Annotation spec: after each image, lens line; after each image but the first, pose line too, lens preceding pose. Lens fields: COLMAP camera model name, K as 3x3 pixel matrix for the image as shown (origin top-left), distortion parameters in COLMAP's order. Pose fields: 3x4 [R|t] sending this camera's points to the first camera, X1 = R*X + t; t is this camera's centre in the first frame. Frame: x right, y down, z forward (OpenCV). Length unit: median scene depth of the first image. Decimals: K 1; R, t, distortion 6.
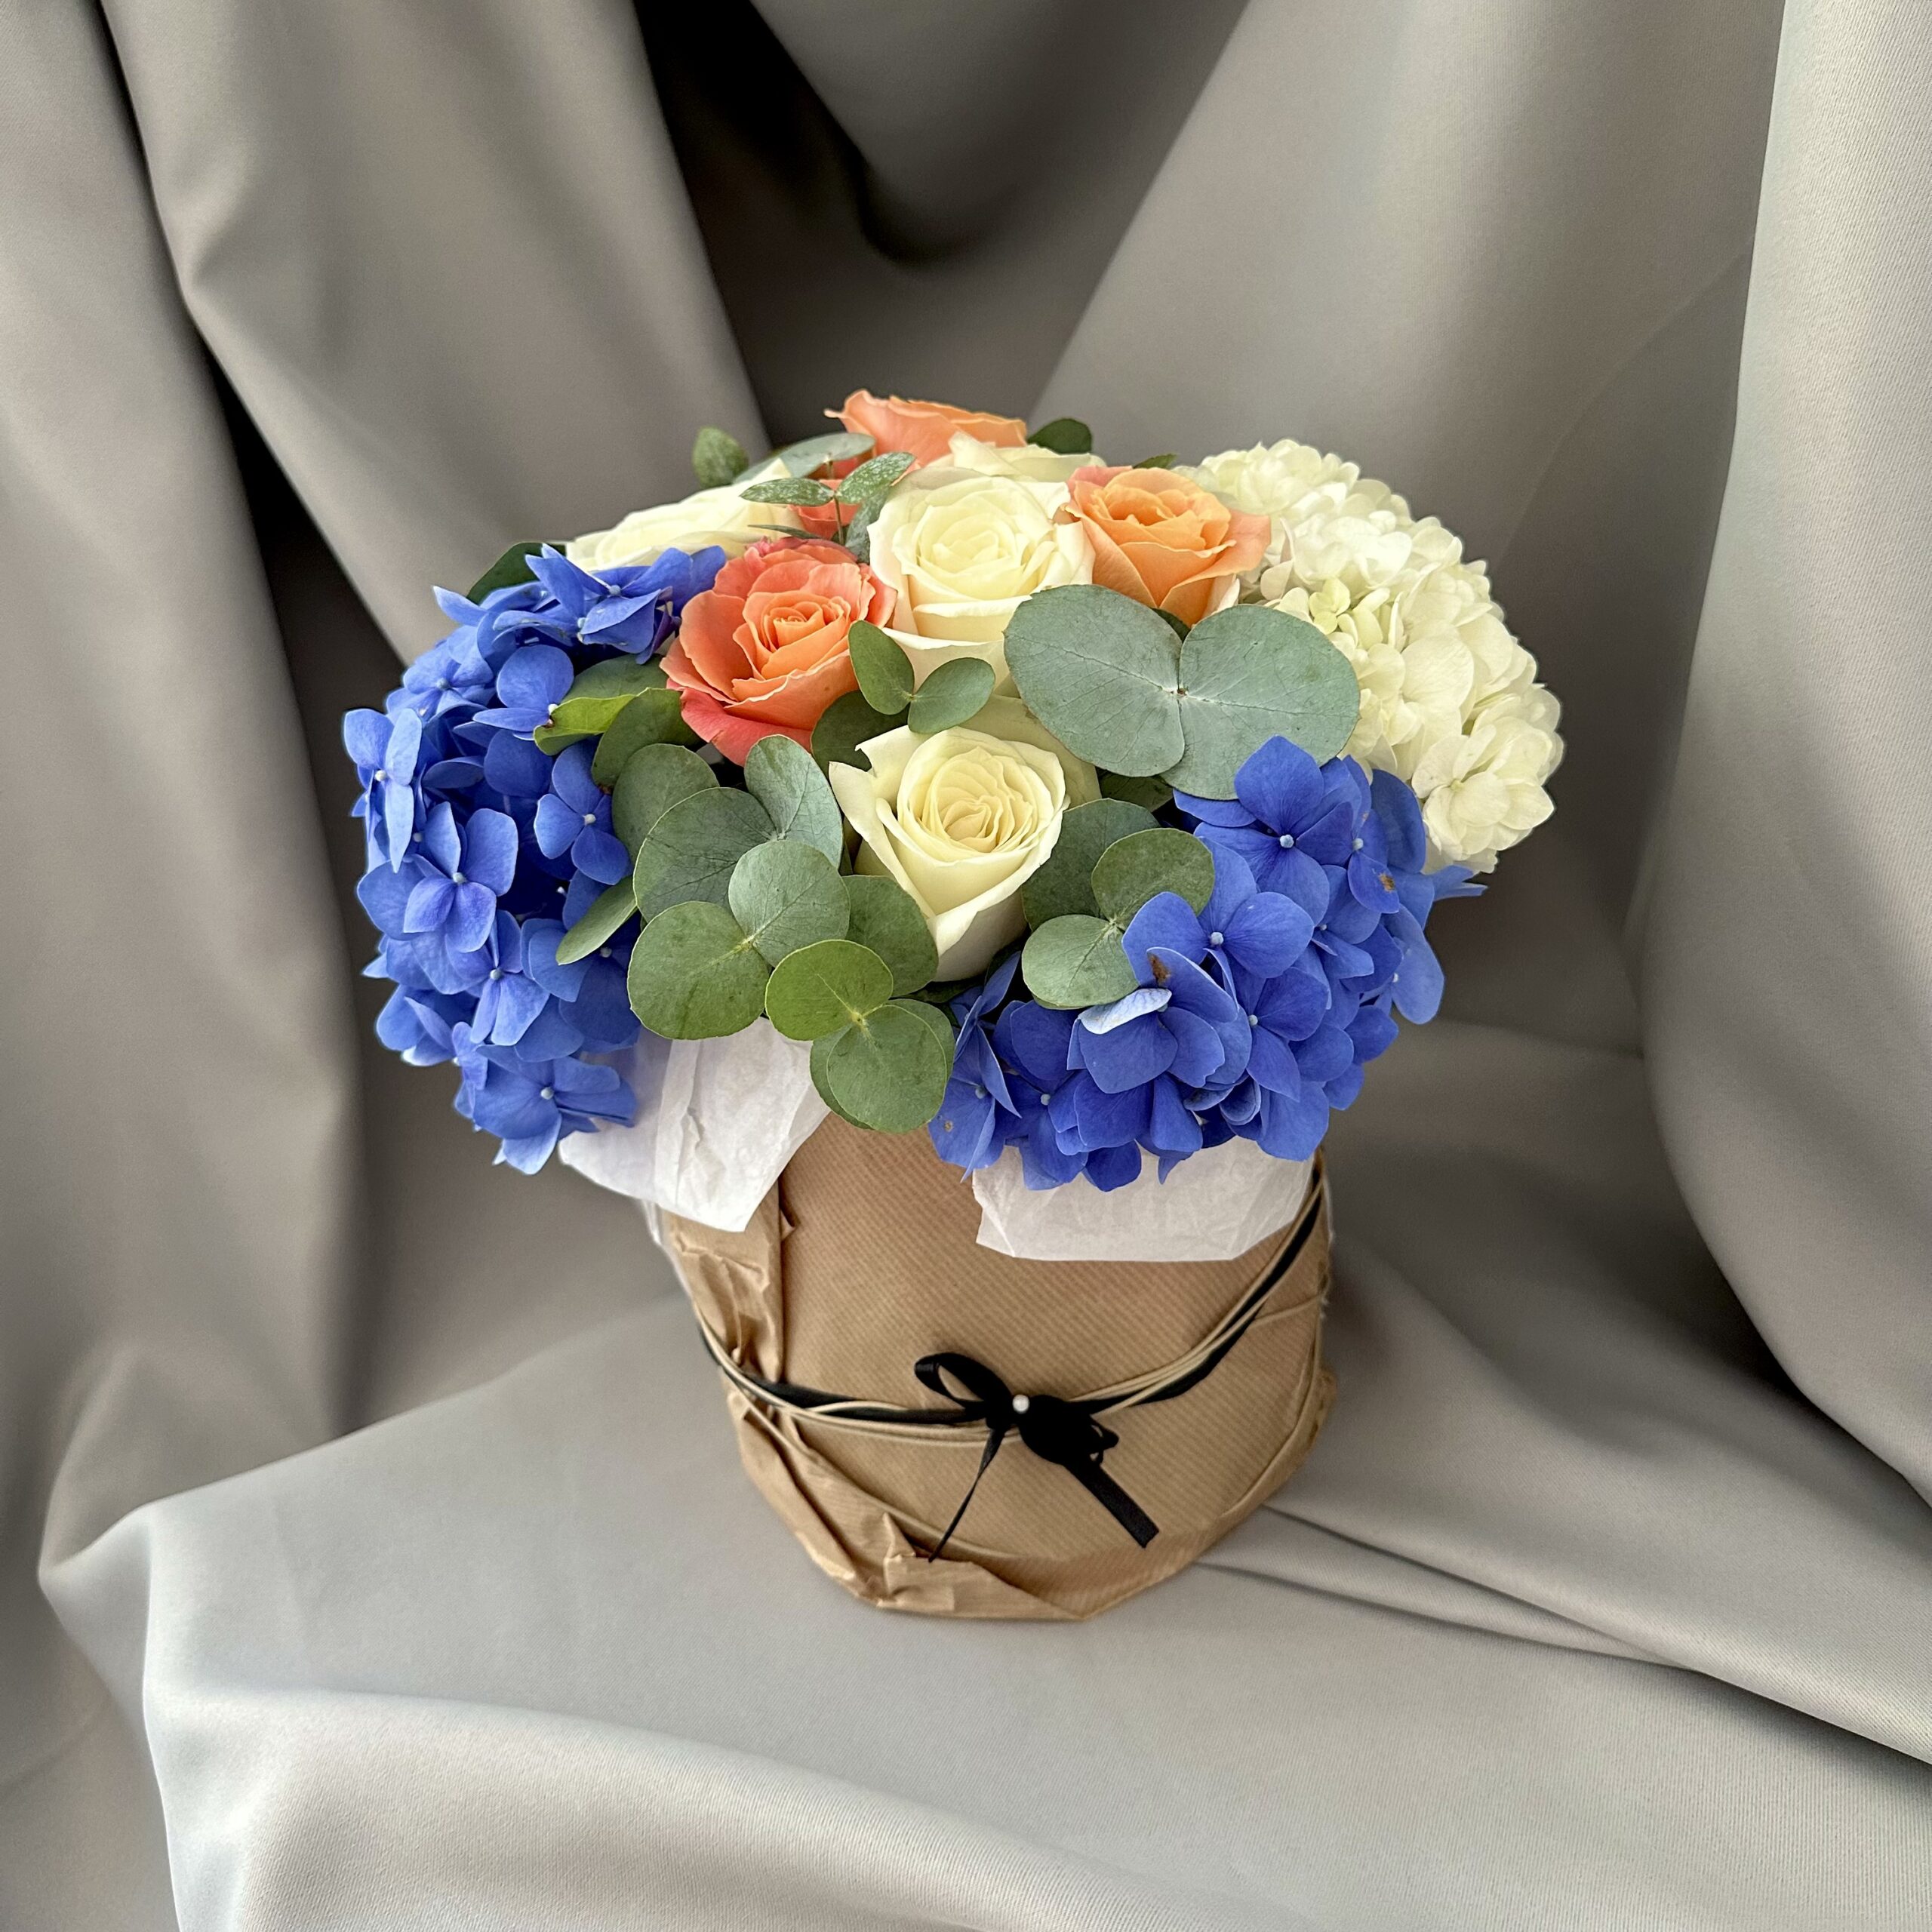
lens RADIAL K [[1636.9, 0, 1004.4], [0, 1636.9, 964.3], [0, 0, 1]] dist [-0.005731, -0.008283]
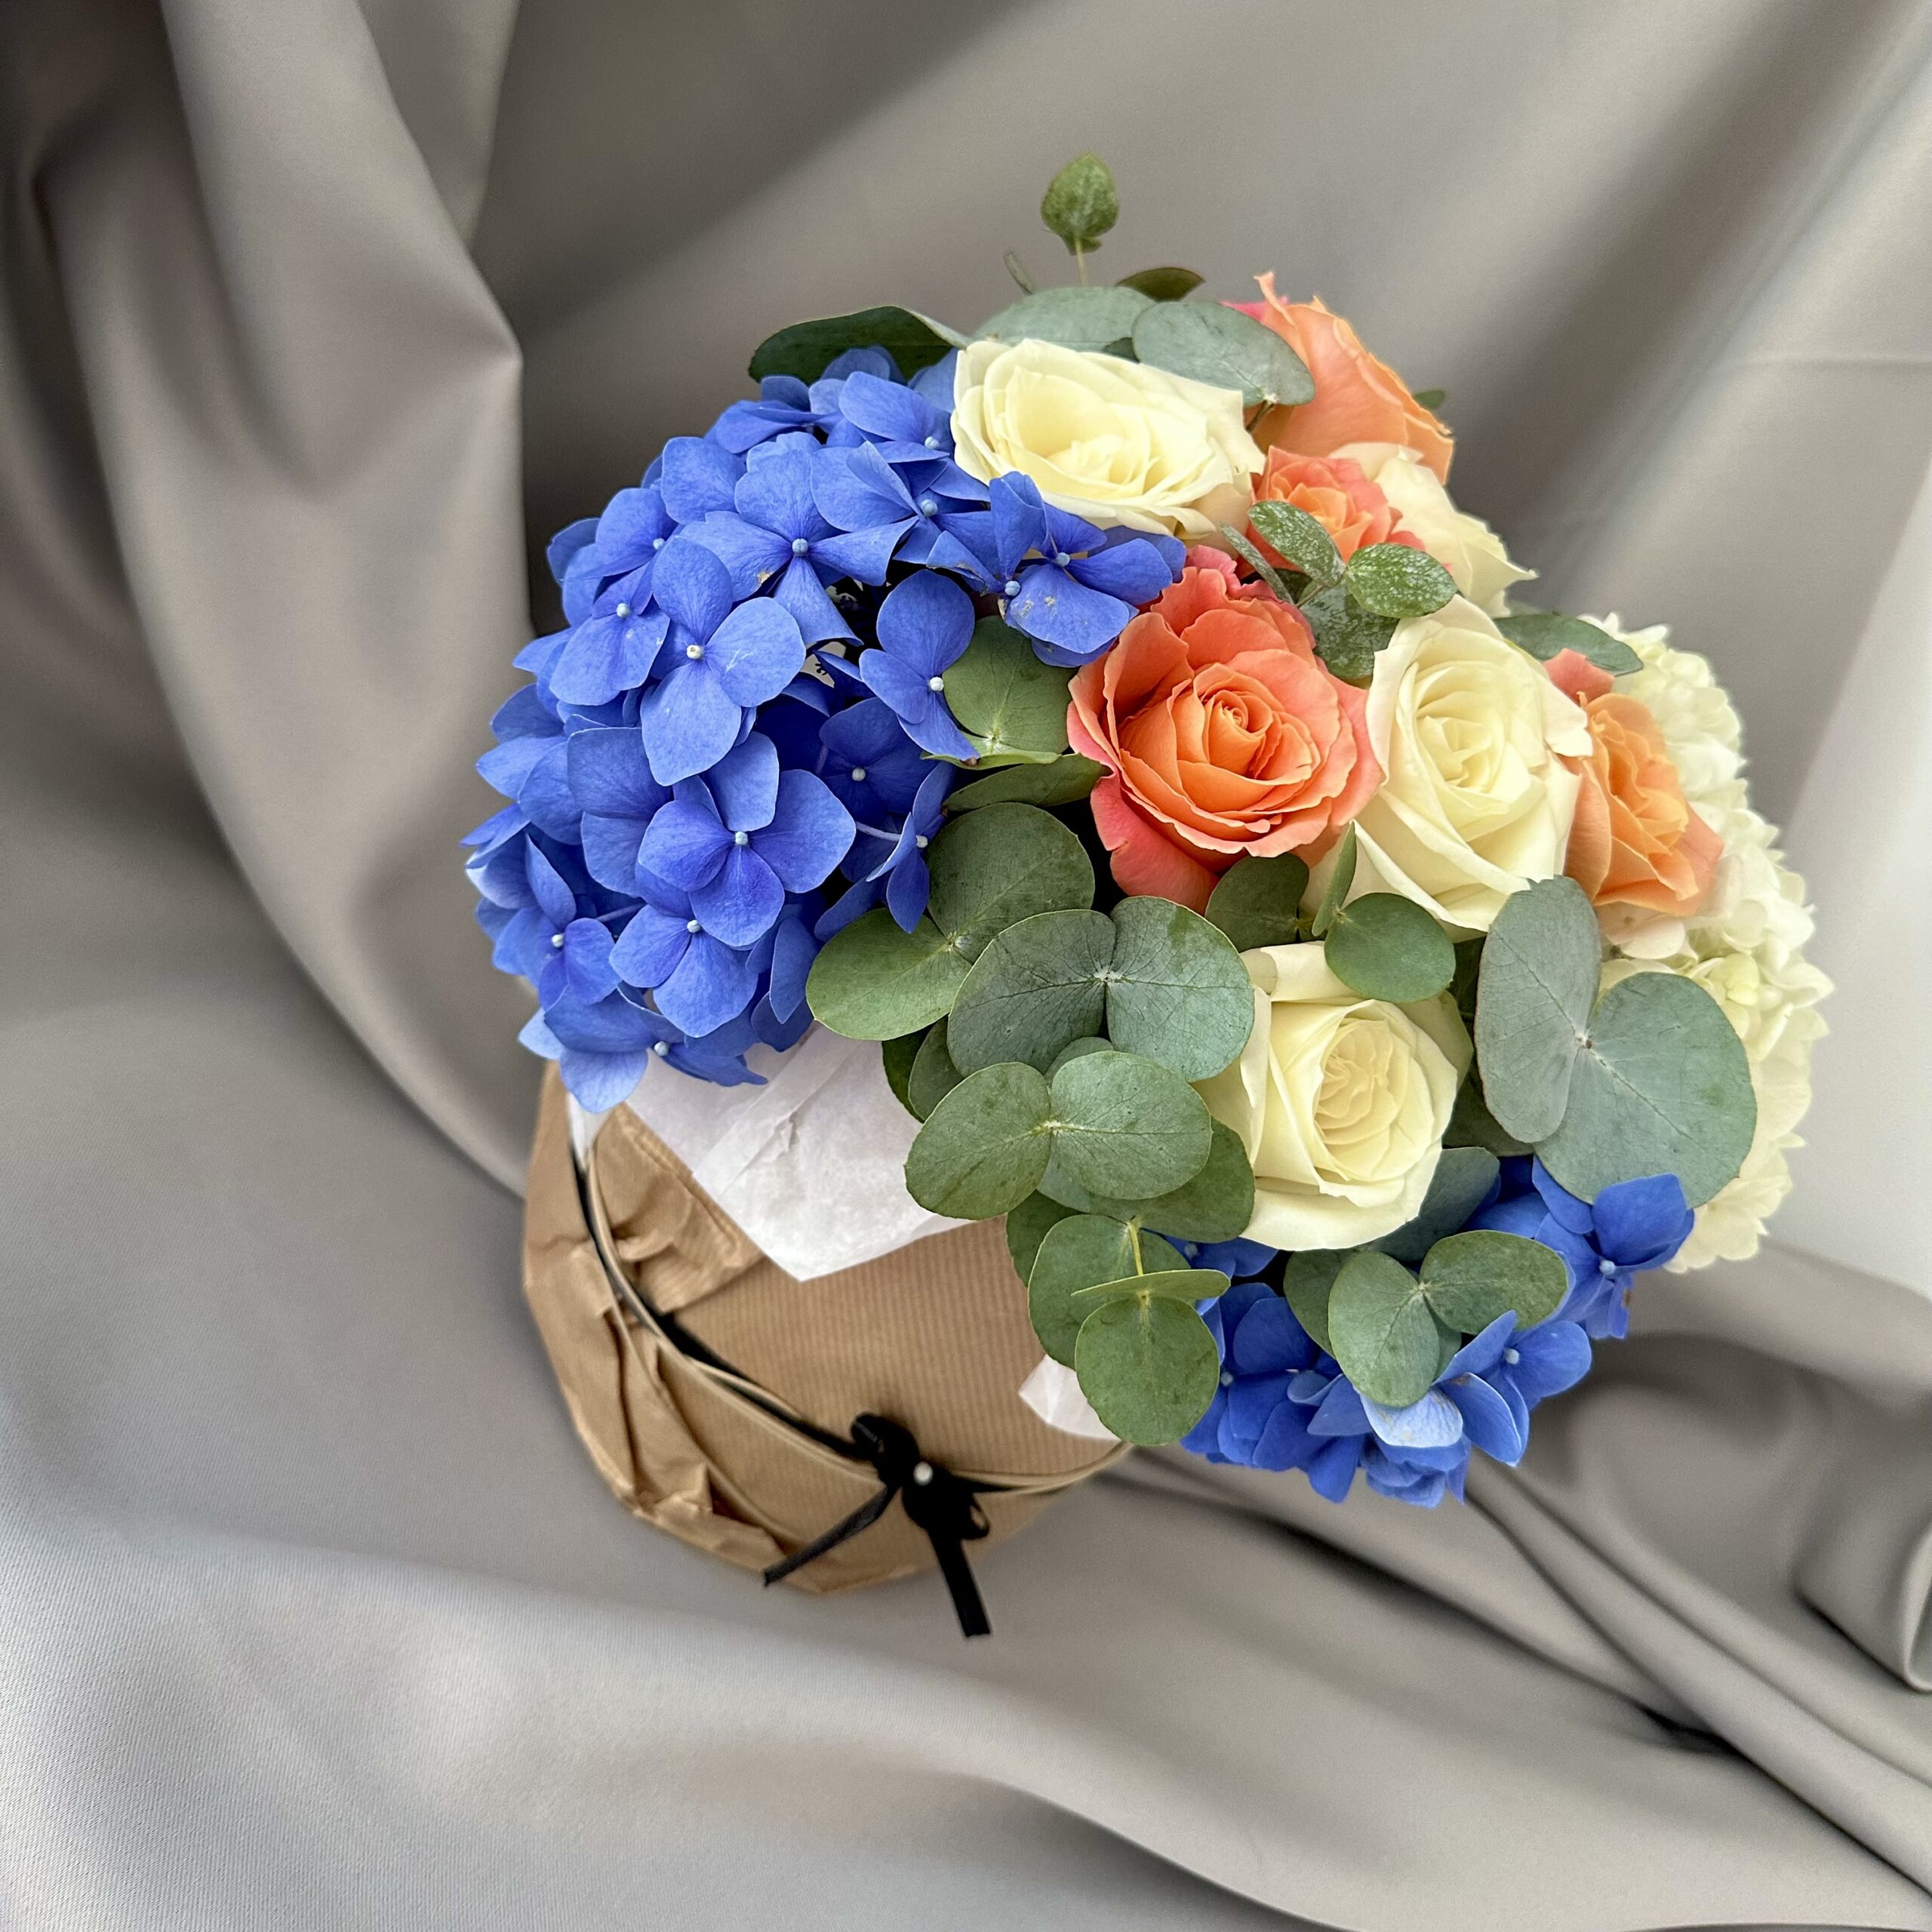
lens RADIAL K [[1628.1, 0, 962.6], [0, 1628.1, 906.4], [0, 0, 1]] dist [-0.004150, -0.009038]
pose [[0.851240, 0.435934, 0.292151, -0.441194], [-0.497459, 0.847595, 0.184708, -0.215718], [-0.167105, -0.302564, 0.938366, 0.265968]]
